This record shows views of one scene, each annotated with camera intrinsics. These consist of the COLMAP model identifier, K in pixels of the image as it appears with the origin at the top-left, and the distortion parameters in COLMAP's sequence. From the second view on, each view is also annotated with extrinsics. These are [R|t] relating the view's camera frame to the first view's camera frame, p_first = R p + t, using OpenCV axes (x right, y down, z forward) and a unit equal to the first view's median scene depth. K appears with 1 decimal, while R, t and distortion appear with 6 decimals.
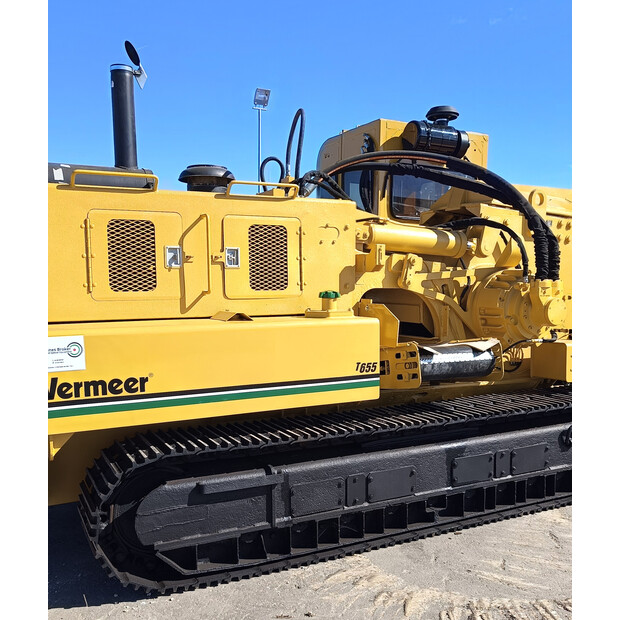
lens RADIAL K [[646.1, 0, 297.5], [0, 646.1, 381.3], [0, 0, 1]] dist [0.004406, -0.025710]
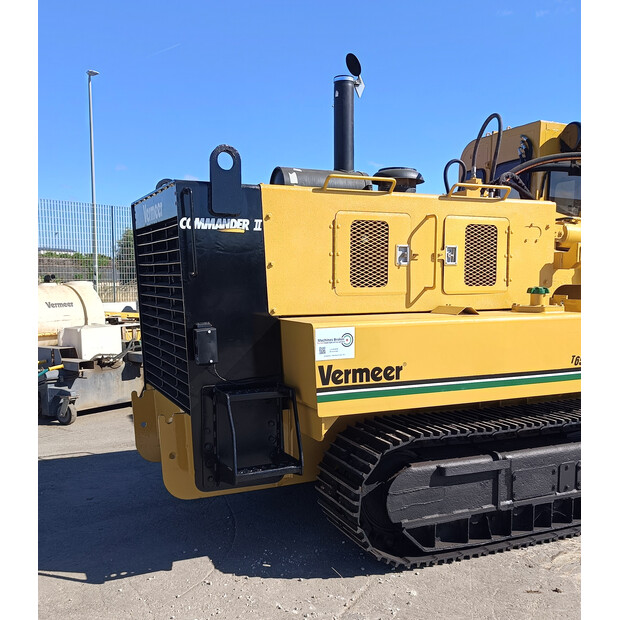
lens RADIAL K [[694.9, 0, 310.3], [0, 694.9, 378.8], [0, 0, 1]] dist [-0.000089, -0.184489]
pose [[0.999182, 0.006103, -0.039971, -0.270456], [-0.006521, 0.999926, -0.010315, 0.022448], [0.039905, 0.010568, 0.999148, -0.133579]]
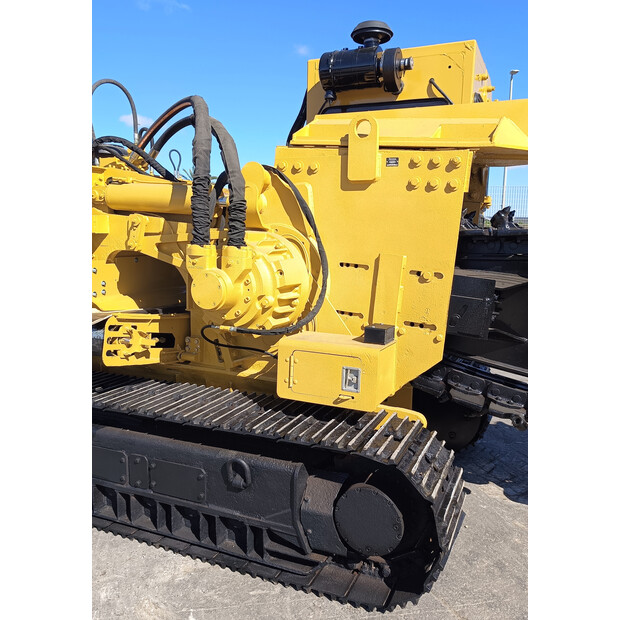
lens RADIAL K [[525.6, 0, 310.0], [0, 525.6, 310.0], [0, 0, 1]] dist [0.006236, 0.006789]
pose [[0.635028, 0.116113, -0.763713, 1.019774], [-0.129698, 0.990631, 0.042769, -0.140016], [0.761523, 0.071893, 0.644138, 0.794483]]
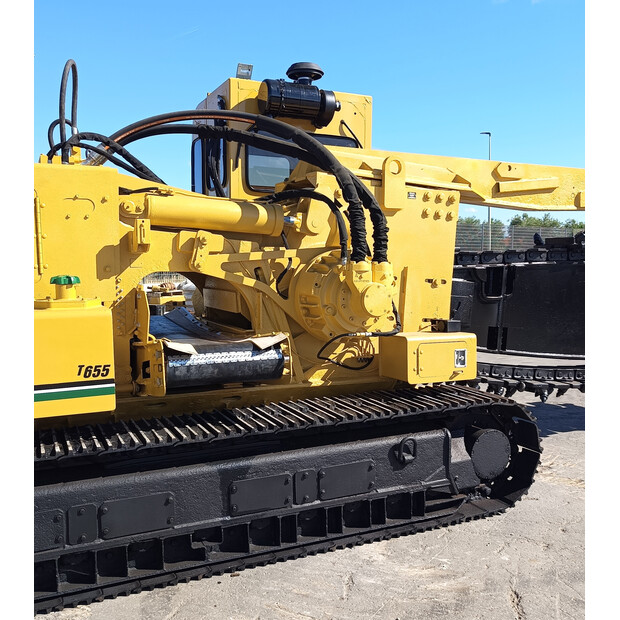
lens RADIAL K [[648.8, 0, 311.1], [0, 648.8, 342.7], [0, 0, 1]] dist [0.003788, 0.001466]
pose [[0.999175, 0.003728, -0.040432, 0.388623], [-0.004873, 0.999589, -0.028257, -0.033493], [0.040310, 0.028431, 0.998783, 0.192726]]
